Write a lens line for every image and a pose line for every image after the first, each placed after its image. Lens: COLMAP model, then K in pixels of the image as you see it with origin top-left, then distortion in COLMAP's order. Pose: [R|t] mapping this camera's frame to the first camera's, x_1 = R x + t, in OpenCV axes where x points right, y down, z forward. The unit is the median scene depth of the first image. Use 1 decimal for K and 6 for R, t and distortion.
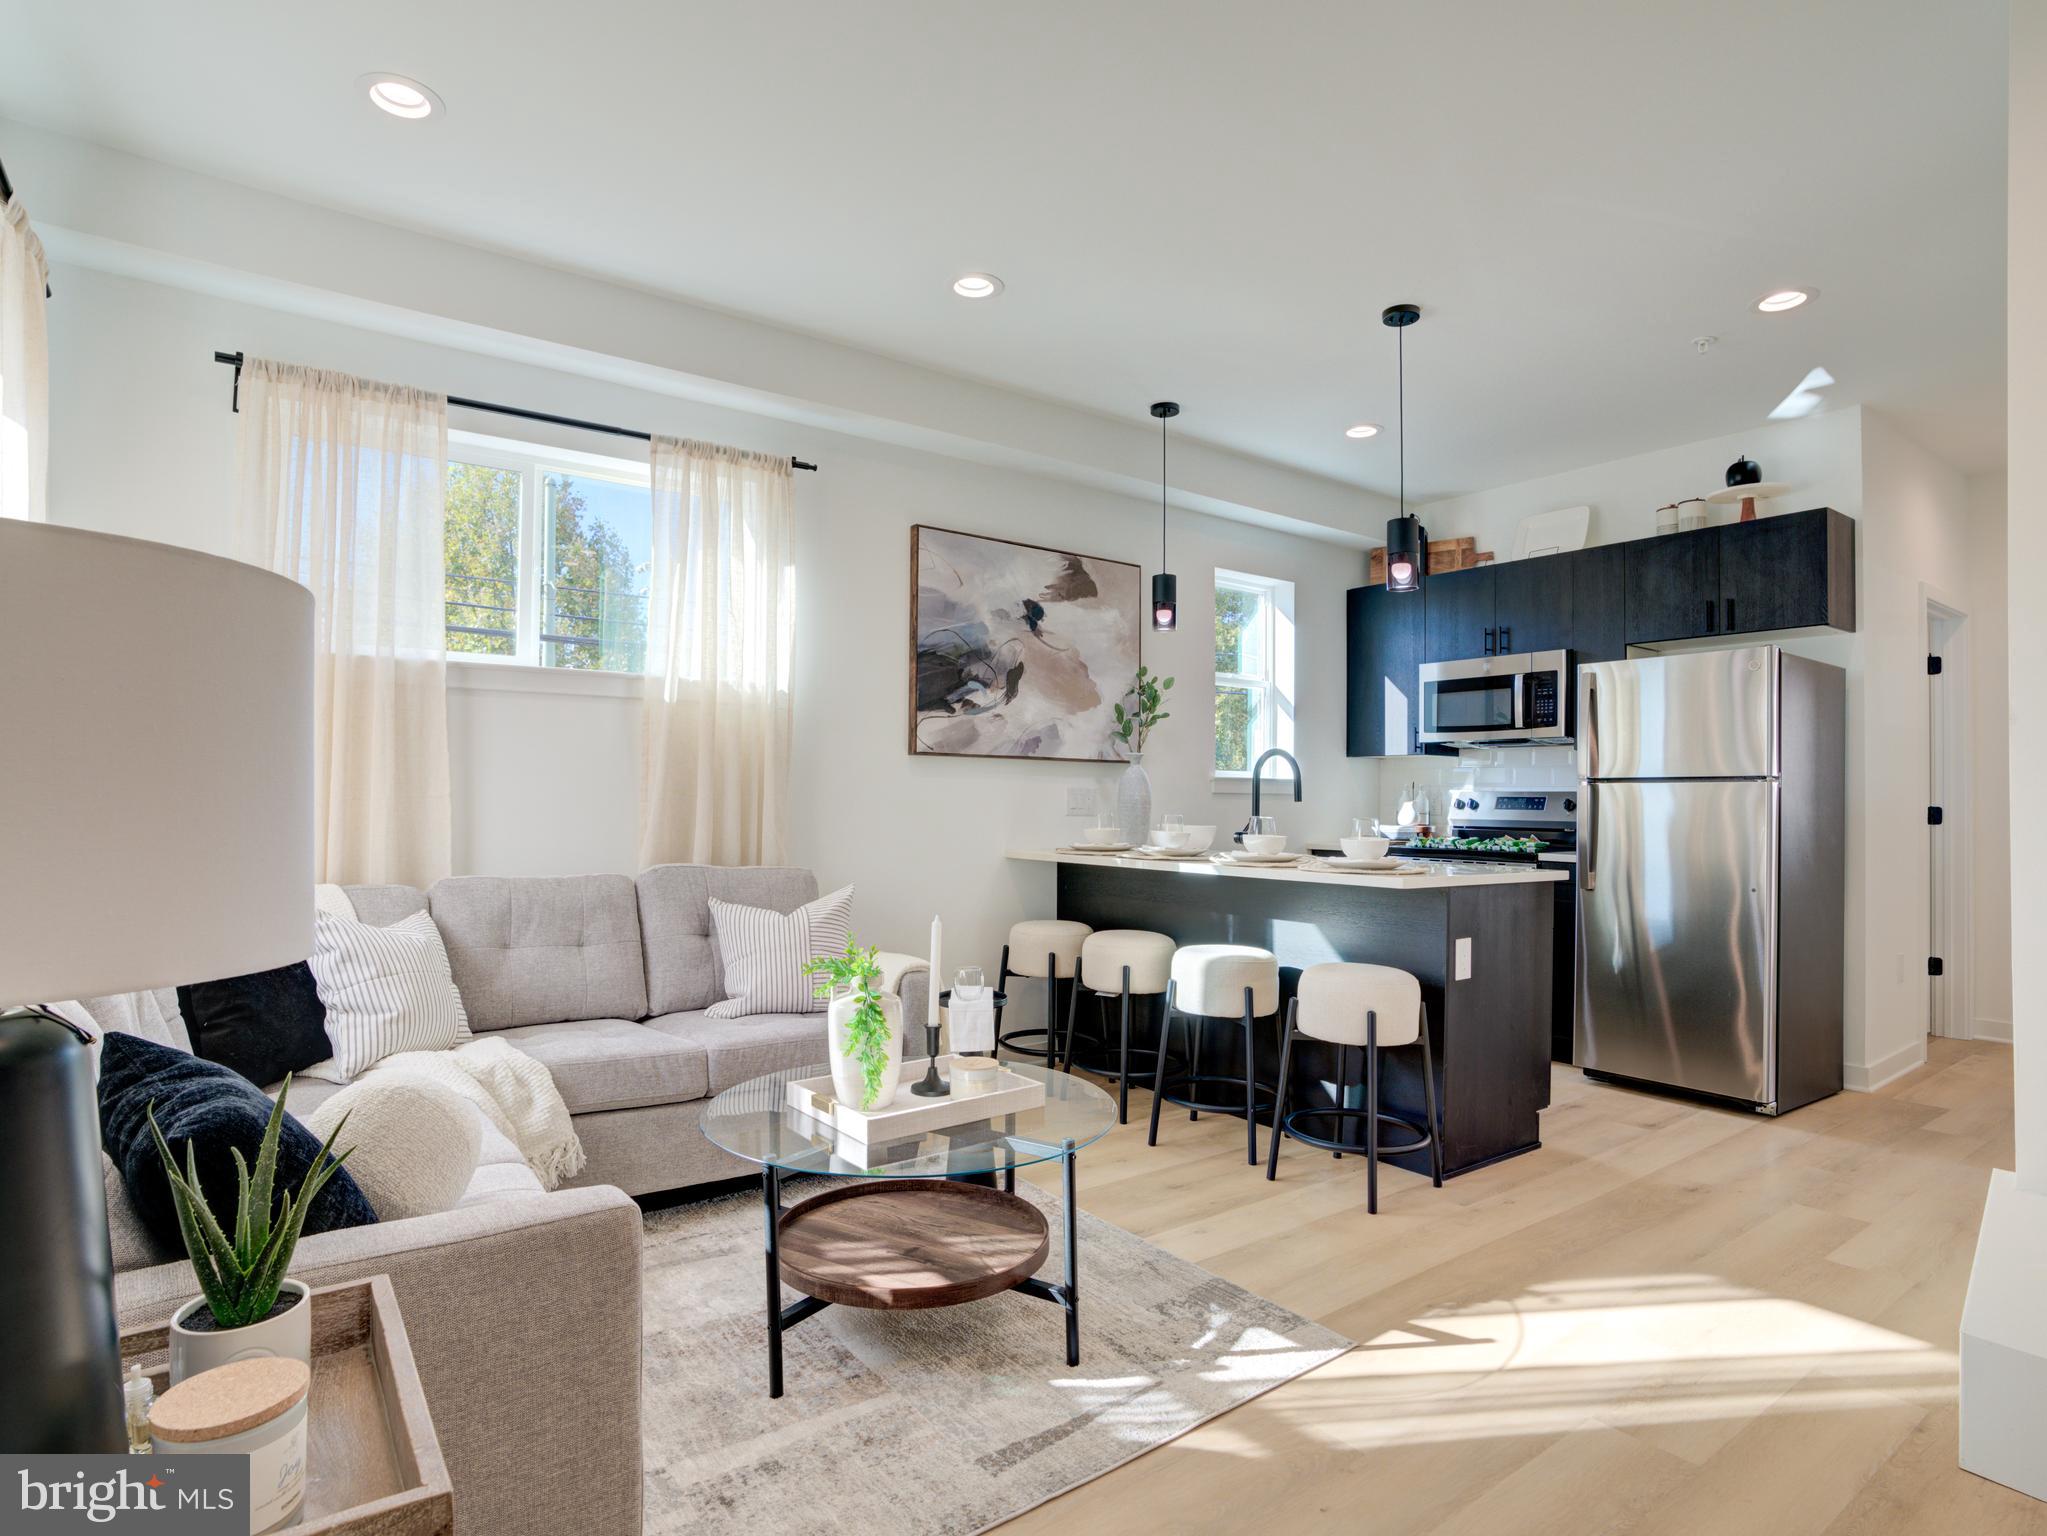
lens RADIAL K [[1072.2, 0, 1021.4], [0, 1072.2, 784.9], [0, 0, 1]] dist [-0.070142, 0.029597]
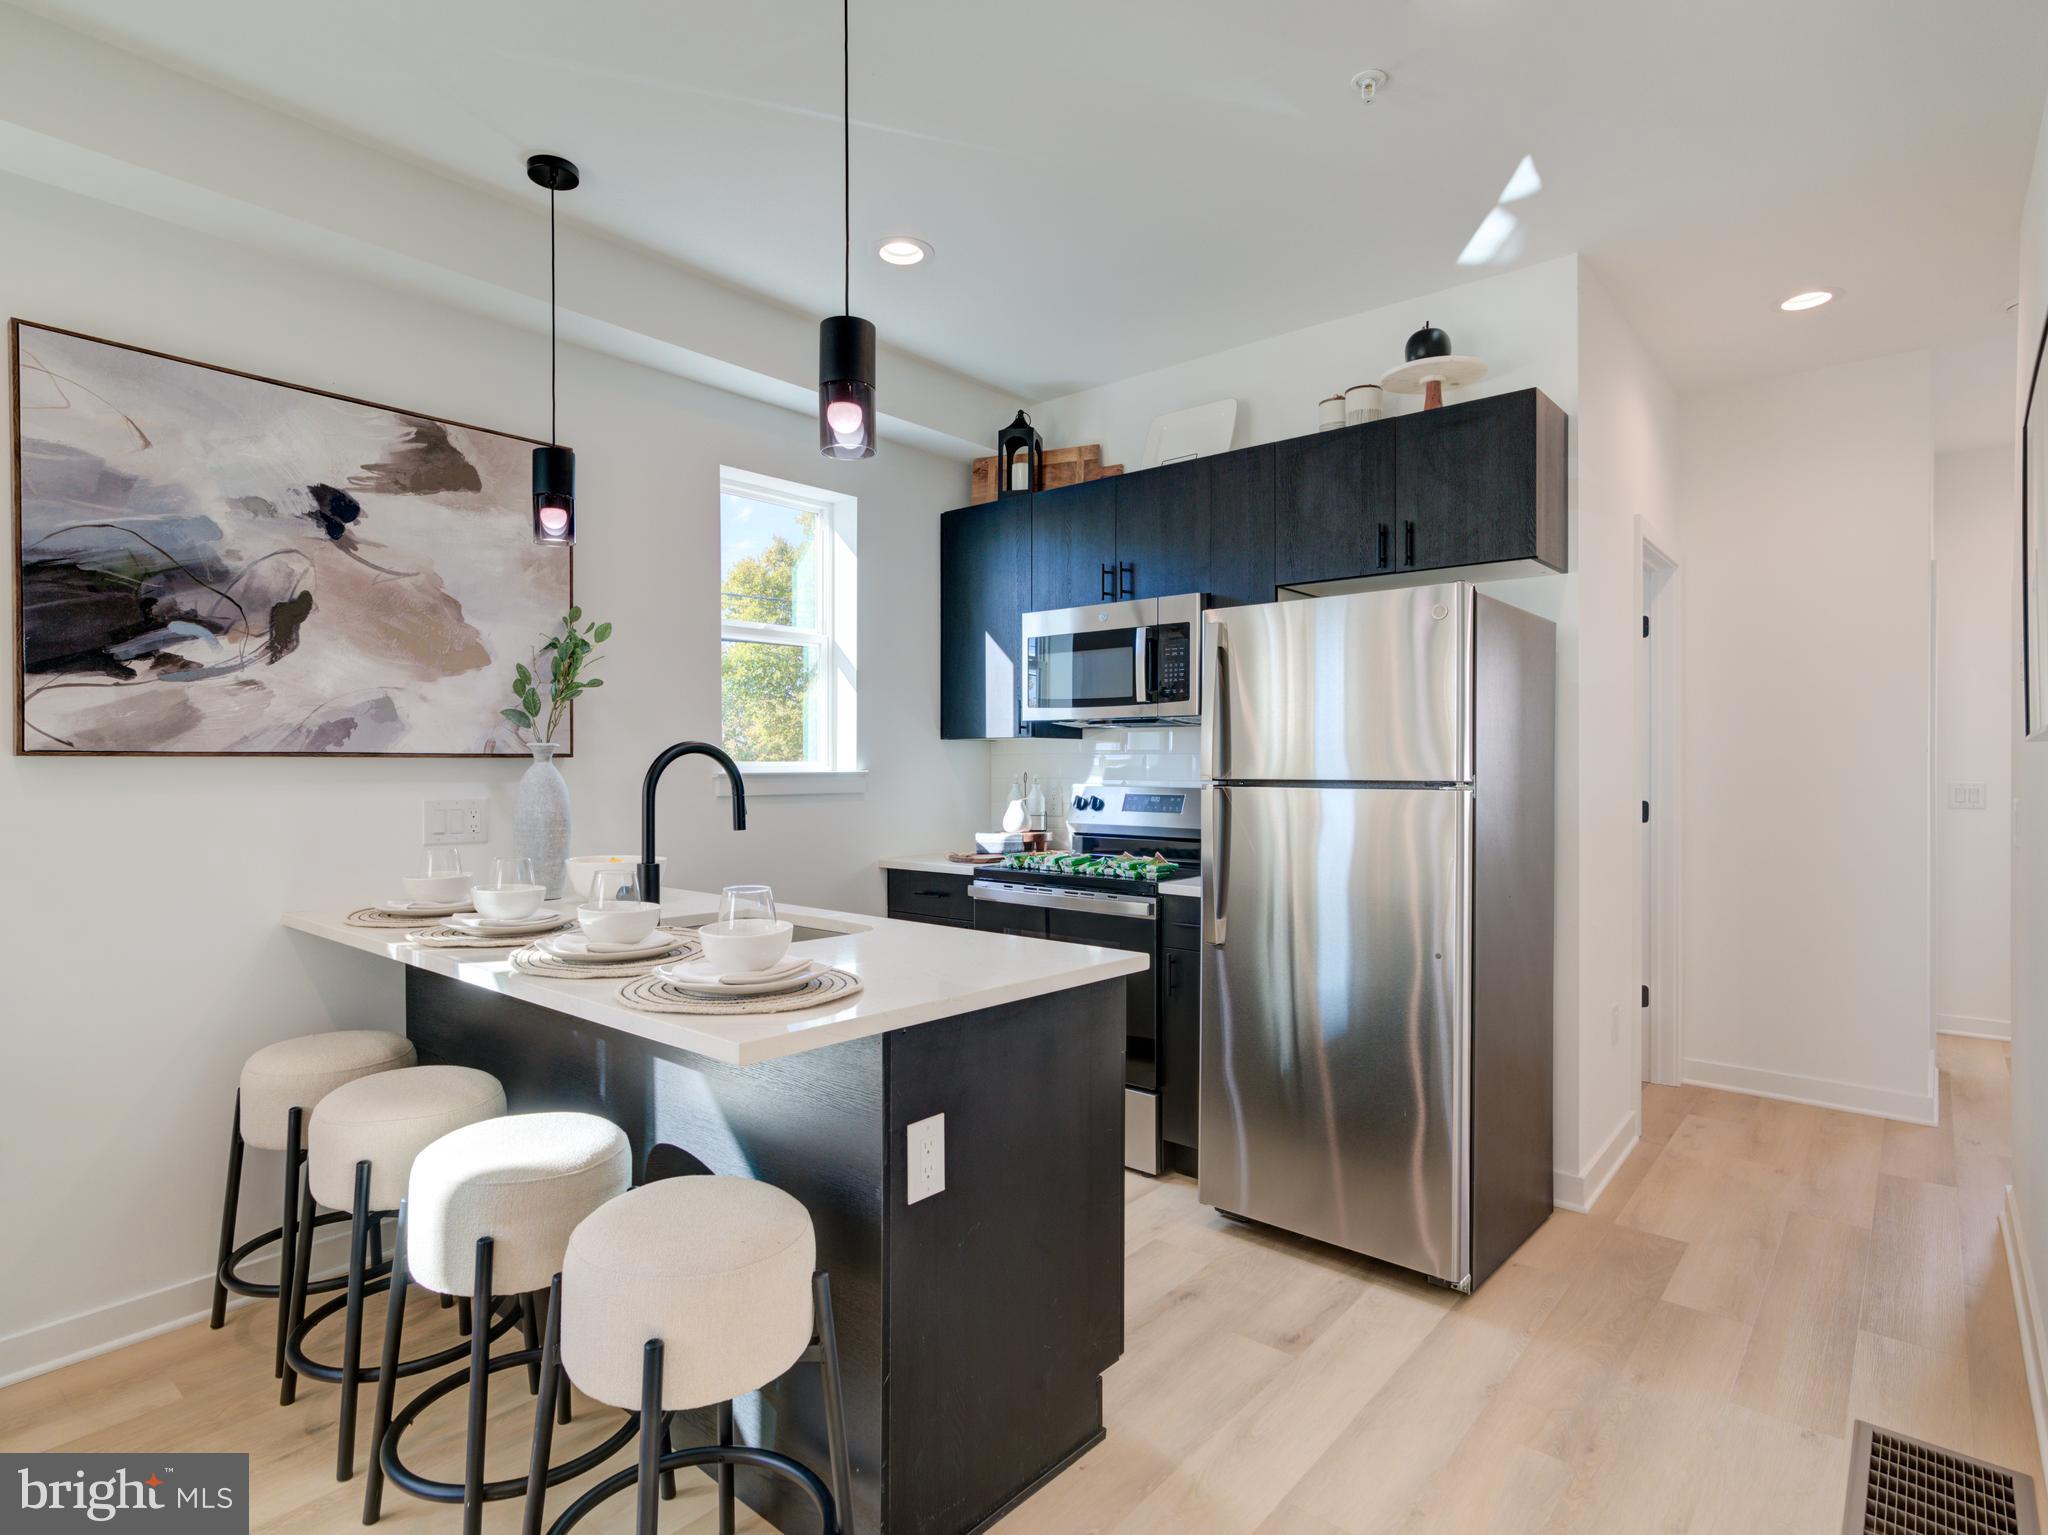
lens RADIAL K [[1070.1, 0, 1024.0], [0, 1070.1, 767.5], [0, 0, 1]] dist [-0.037546, 0.027851]
pose [[0.971909, -0.011168, 0.235090, 0.241246], [0.006822, 0.999791, 0.019290, -0.026475], [-0.235256, -0.017144, 0.971782, 0.339486]]
